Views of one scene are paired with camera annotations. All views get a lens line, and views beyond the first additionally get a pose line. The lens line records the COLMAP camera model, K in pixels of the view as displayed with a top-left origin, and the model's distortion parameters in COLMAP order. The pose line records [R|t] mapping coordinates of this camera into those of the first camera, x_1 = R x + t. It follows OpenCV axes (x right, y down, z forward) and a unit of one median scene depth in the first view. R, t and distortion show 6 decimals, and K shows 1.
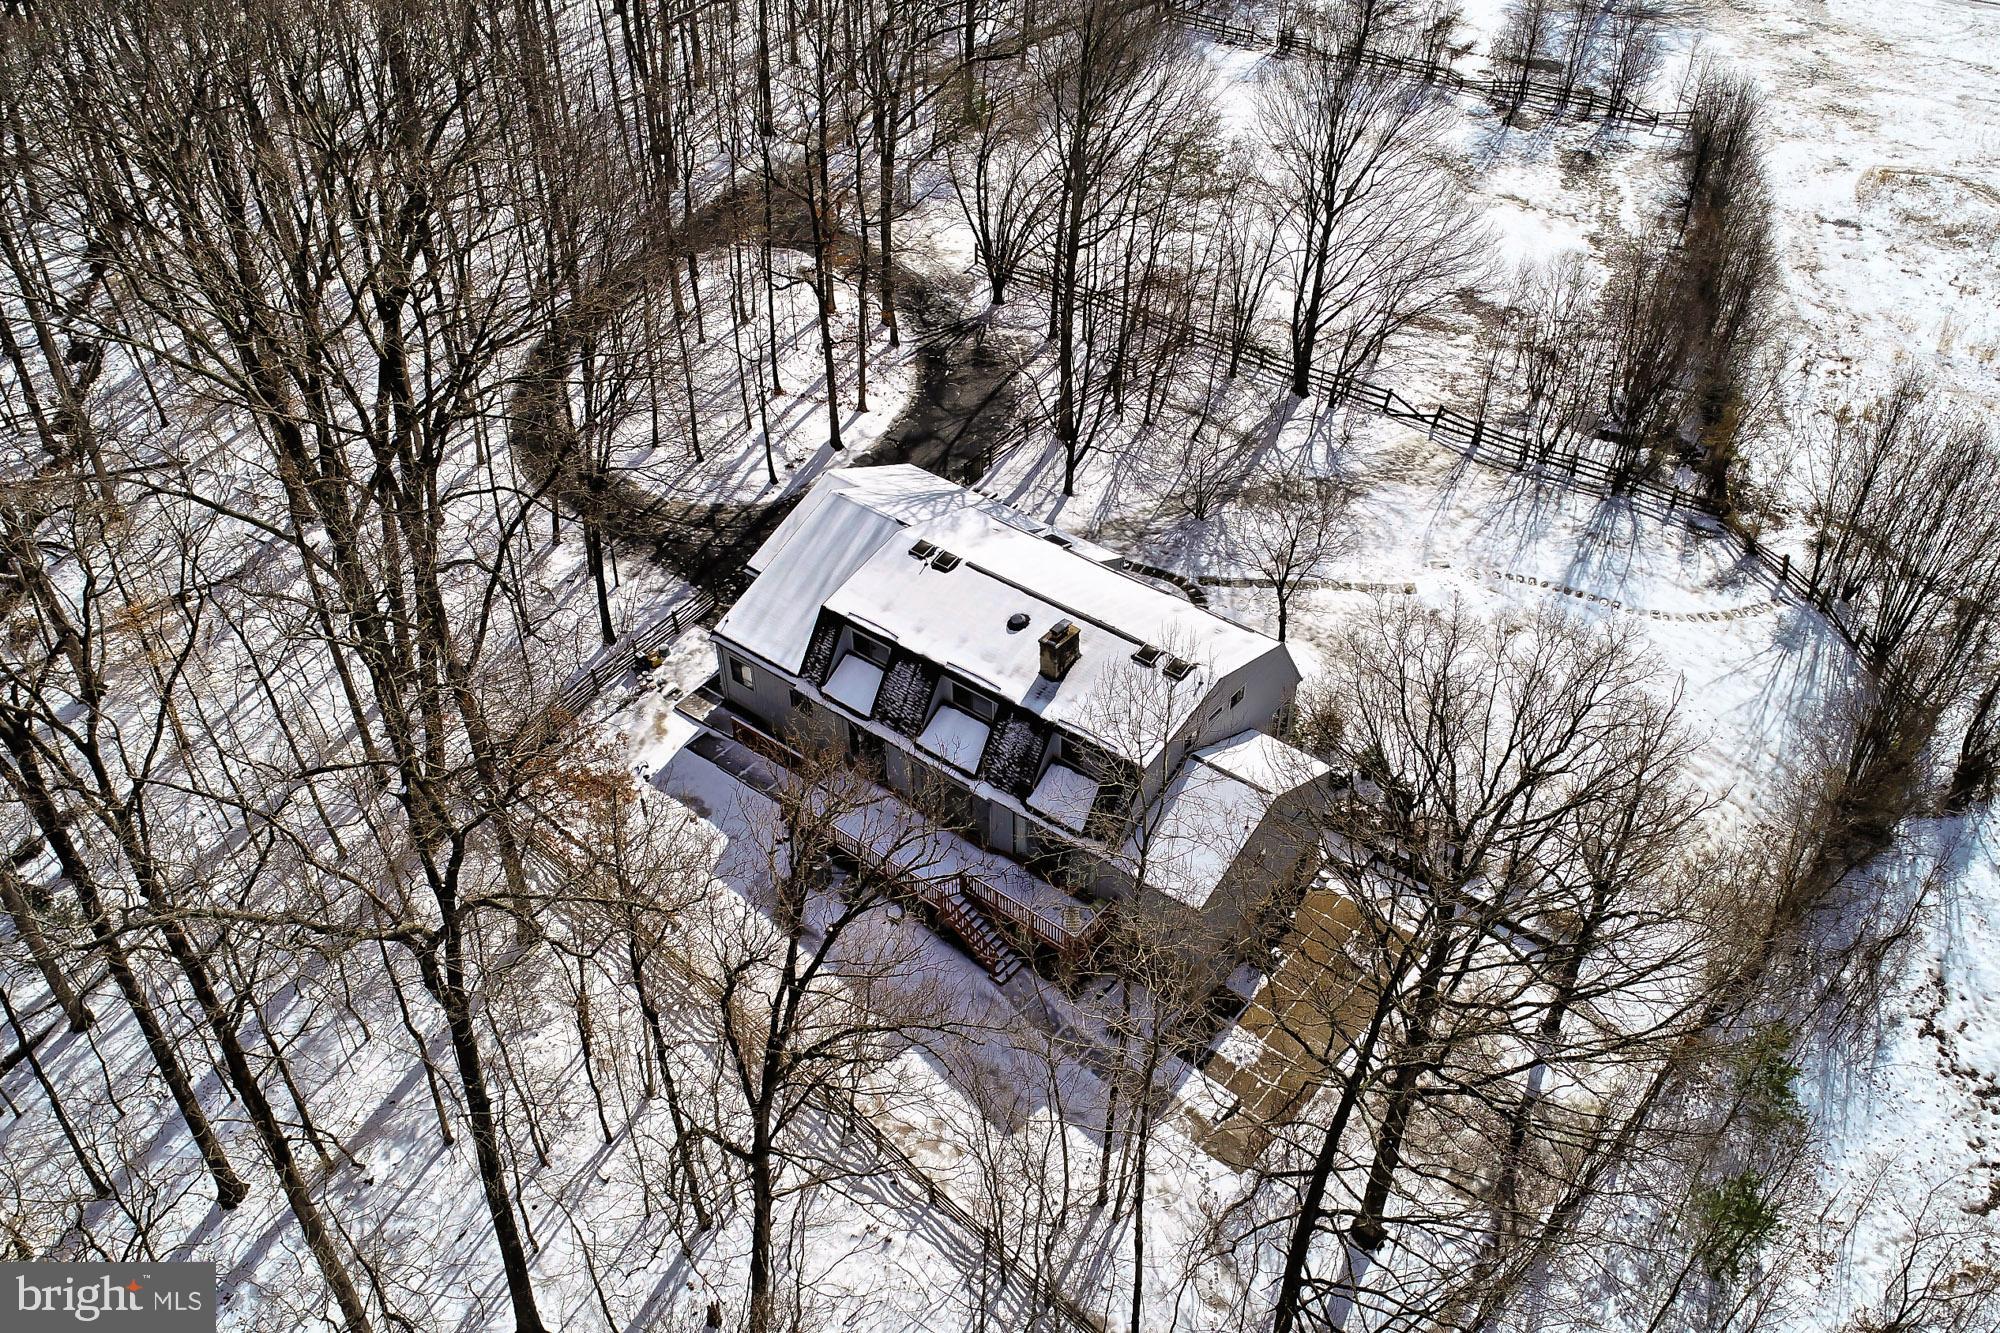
lens RADIAL K [[1598.7, 0, 1000.0], [0, 1598.7, 666.5], [0, 0, 1]] dist [0.005060, 0.000192]
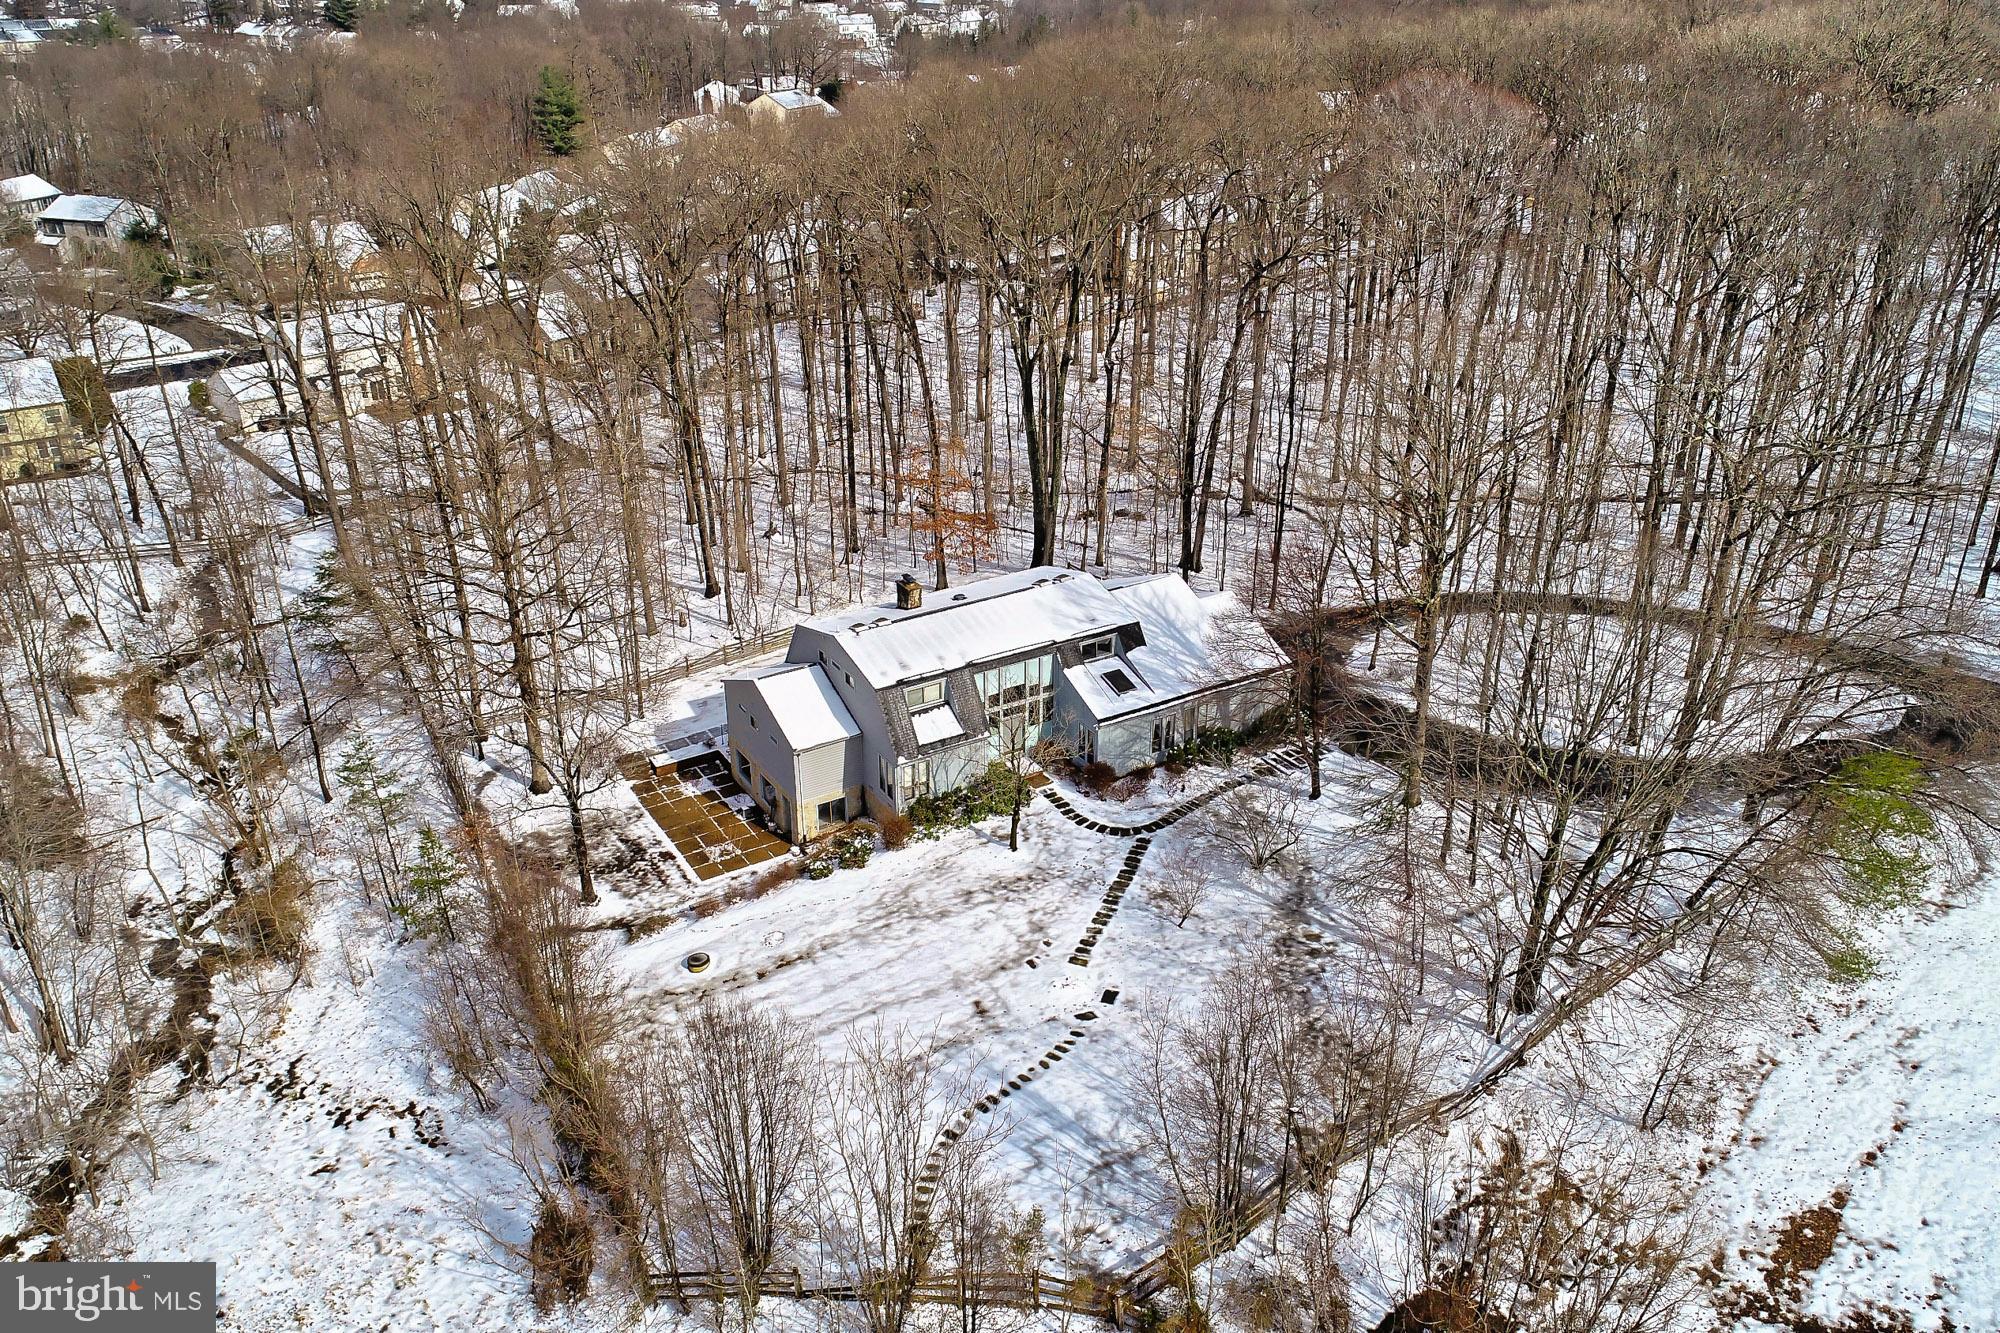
lens RADIAL K [[1598.7, 0, 1000.0], [0, 1598.7, 666.5], [0, 0, 1]] dist [0.005060, 0.000192]
pose [[-0.341390, 0.412466, -0.844585, 1.238742], [-0.585181, 0.609907, 0.534394, -0.778777], [0.735538, 0.676672, 0.033151, 1.051252]]
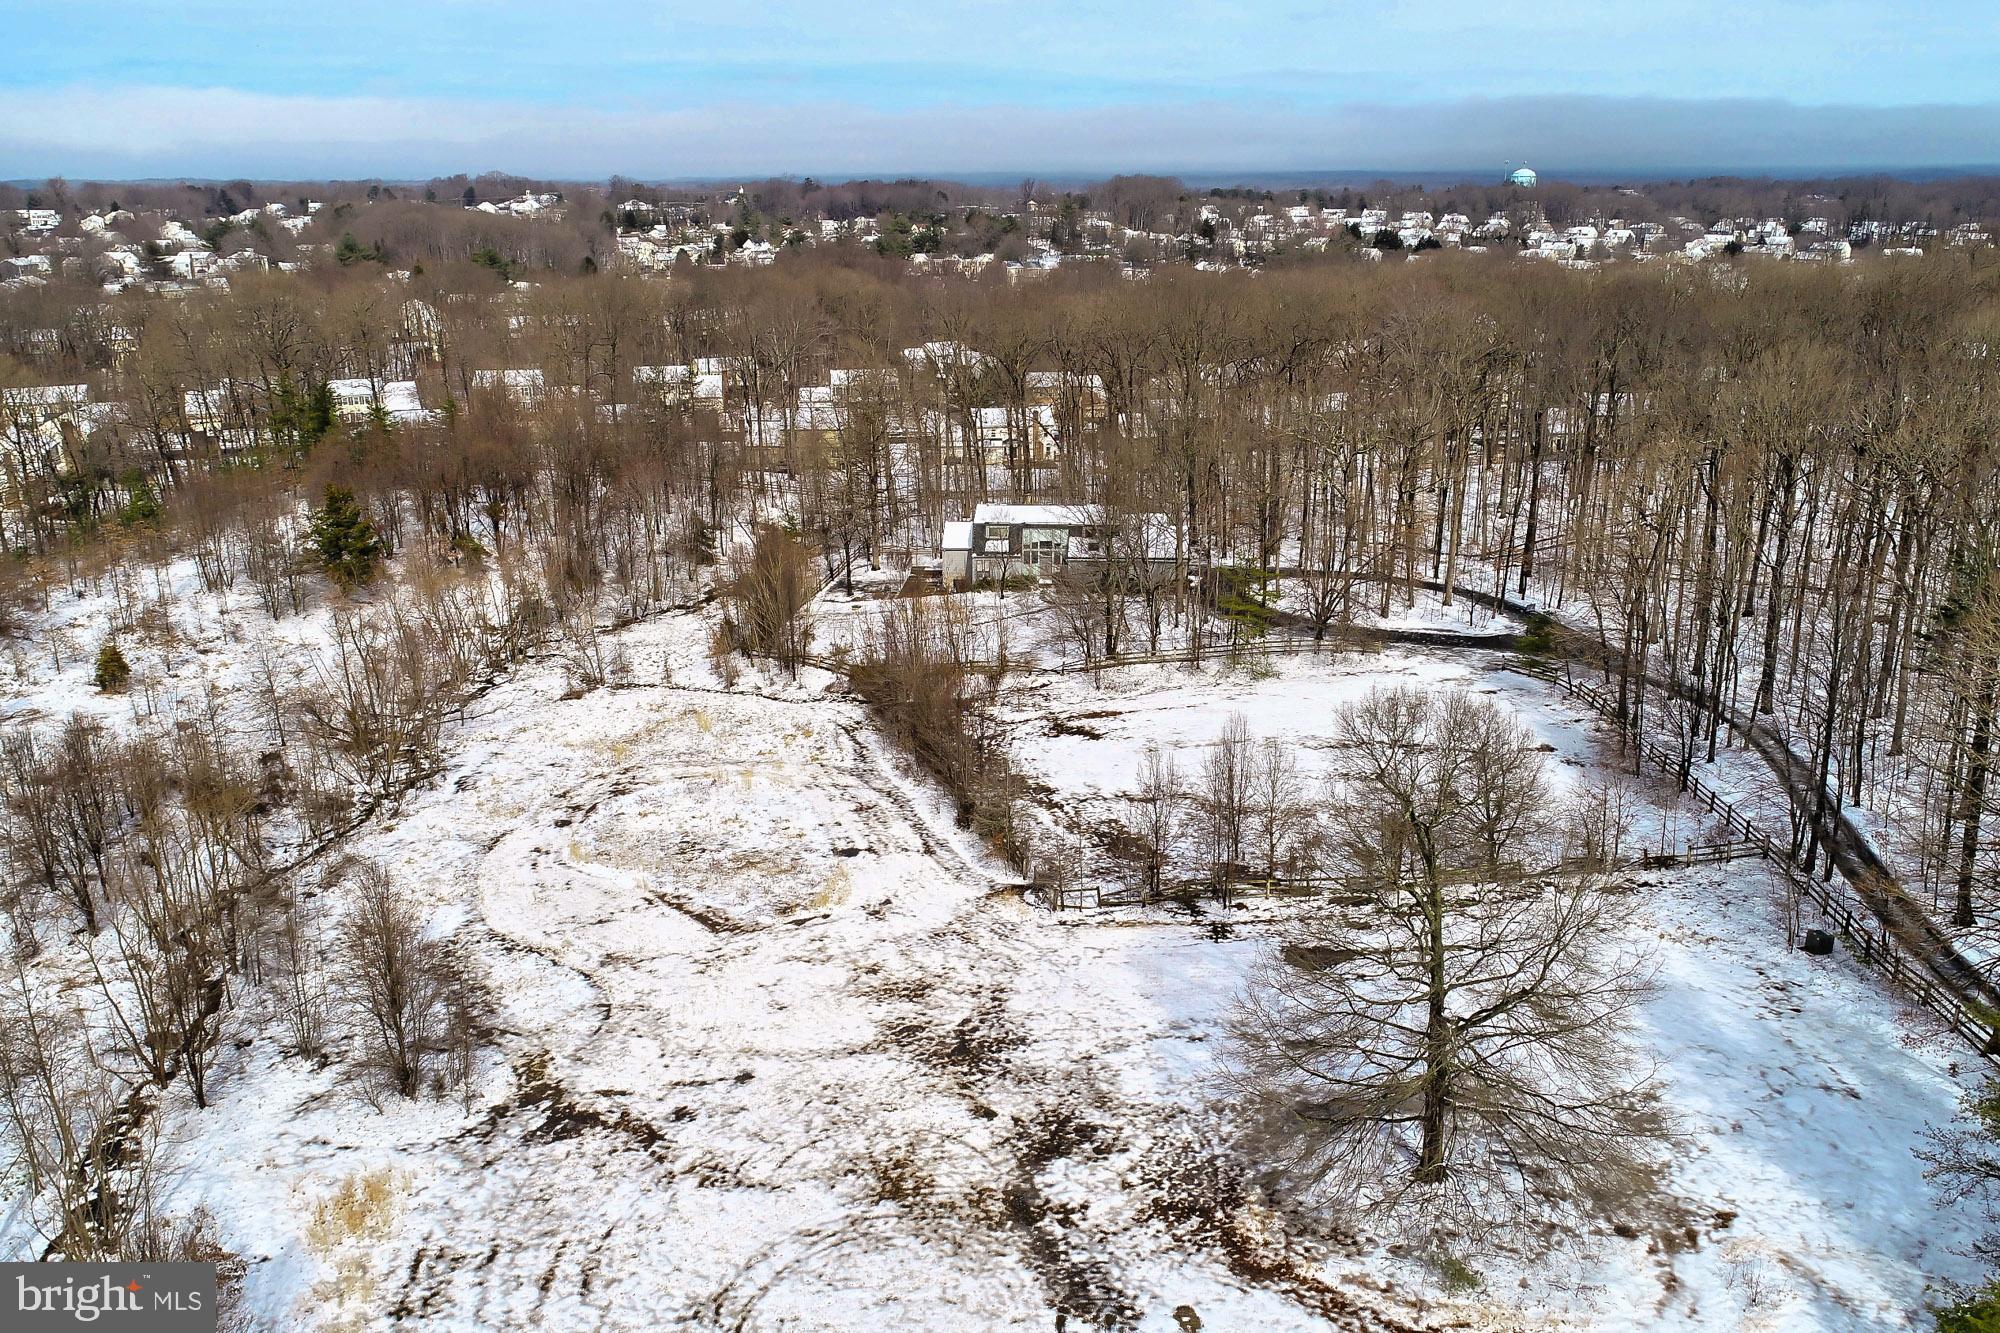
lens RADIAL K [[1598.7, 0, 1000.0], [0, 1598.7, 666.5], [0, 0, 1]] dist [0.005060, 0.000192]
pose [[-0.825673, 0.175958, -0.536006, 1.728827], [-0.344568, 0.595014, 0.726107, -1.962120], [0.446695, 0.784217, -0.430658, 2.491020]]
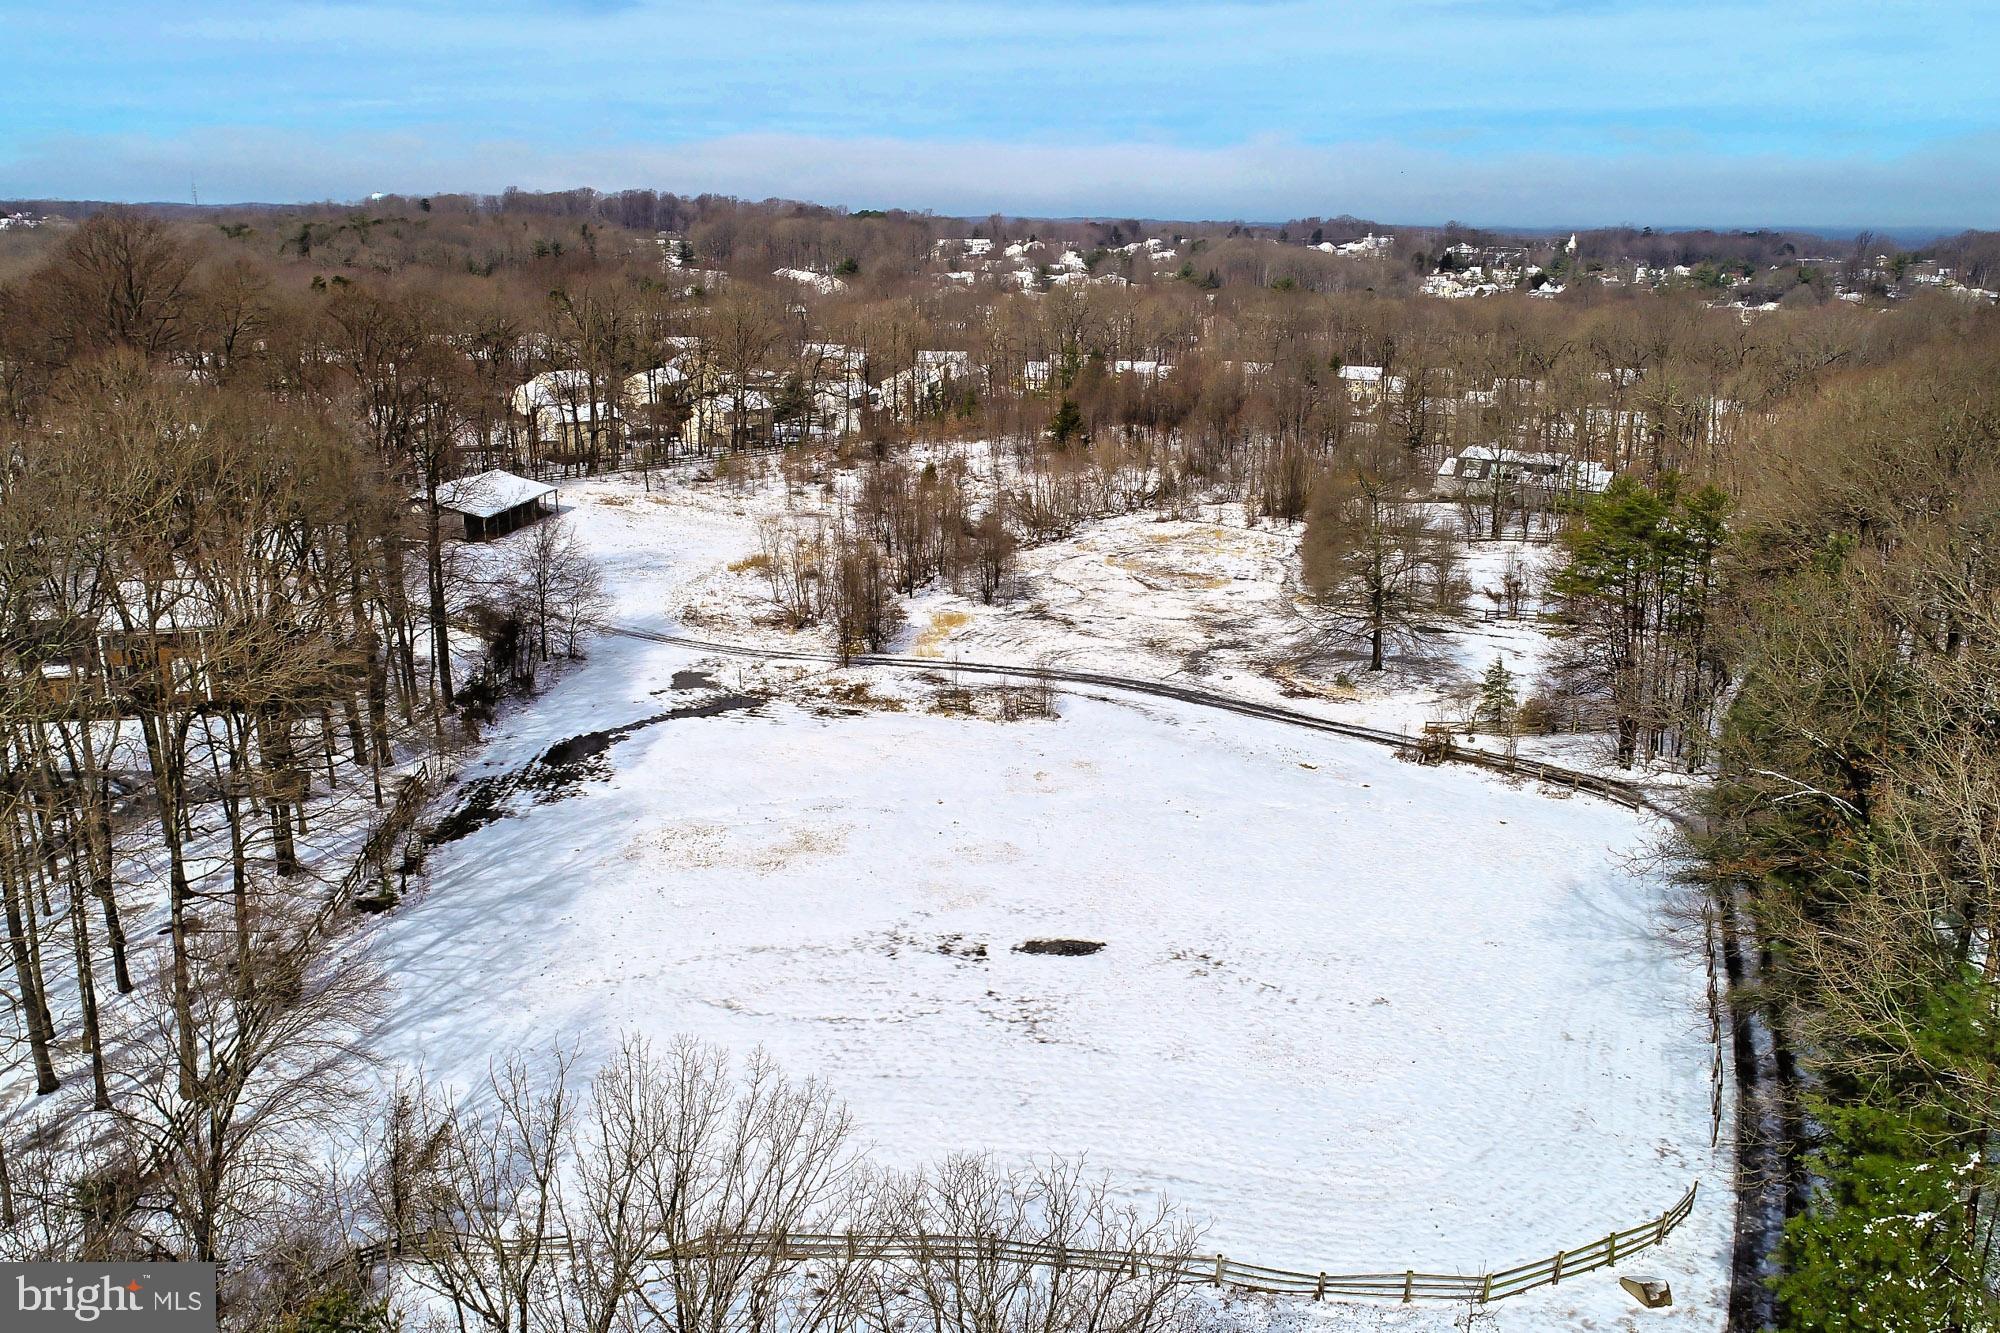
lens RADIAL K [[1598.7, 0, 1000.0], [0, 1598.7, 666.5], [0, 0, 1]] dist [0.005060, 0.000192]
pose [[-0.996661, 0.014019, -0.080443, 1.707808], [-0.057332, 0.581343, 0.811636, -2.984767], [0.058143, 0.813538, -0.578598, 3.791467]]
